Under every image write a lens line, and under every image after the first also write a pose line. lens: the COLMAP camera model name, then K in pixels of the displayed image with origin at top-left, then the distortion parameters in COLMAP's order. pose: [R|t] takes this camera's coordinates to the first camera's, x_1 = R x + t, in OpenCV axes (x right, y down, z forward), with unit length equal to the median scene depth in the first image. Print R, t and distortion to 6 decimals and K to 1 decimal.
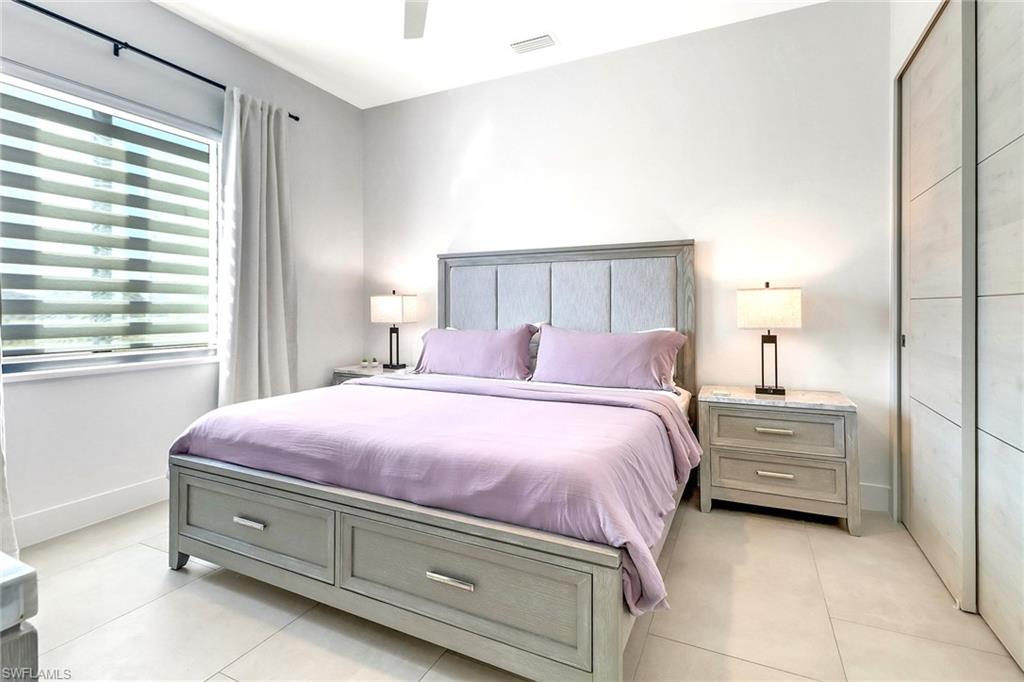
lens RADIAL K [[504.9, 0, 504.9], [0, 504.9, 309.1], [0, 0, 1]] dist [0.017260, -0.017979]
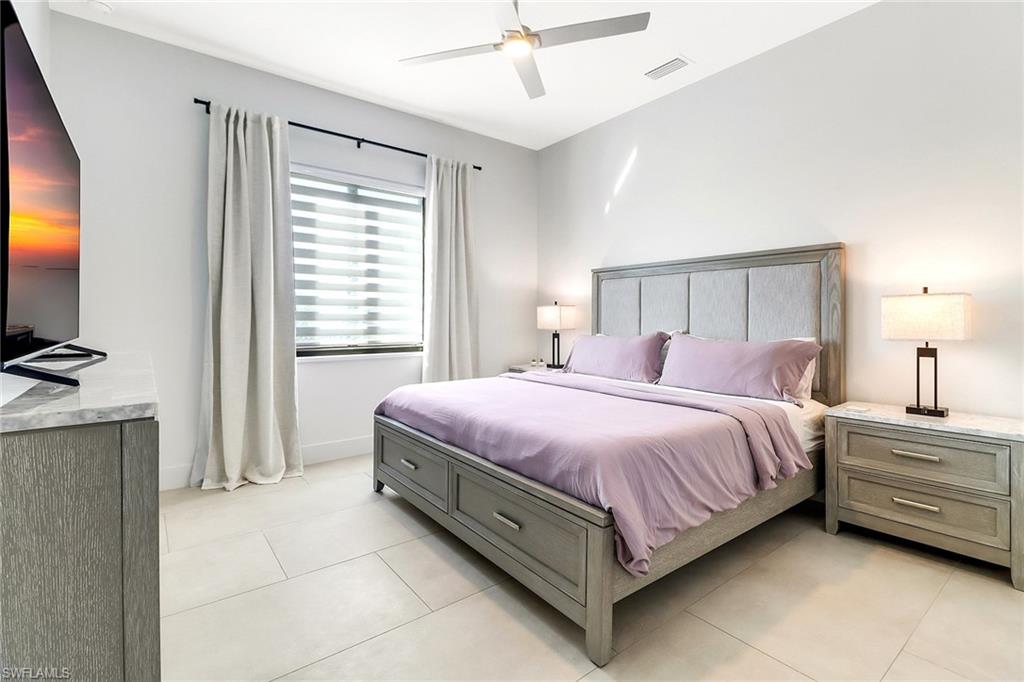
lens RADIAL K [[493.3, 0, 511.6], [0, 493.3, 318.5], [0, 0, 1]] dist [0.006115, -0.009563]
pose [[0.888957, 0.001532, -0.457987, 0.288886], [-0.000317, 0.999996, 0.002730, -0.001089], [0.457990, -0.002282, 0.888955, -0.087472]]
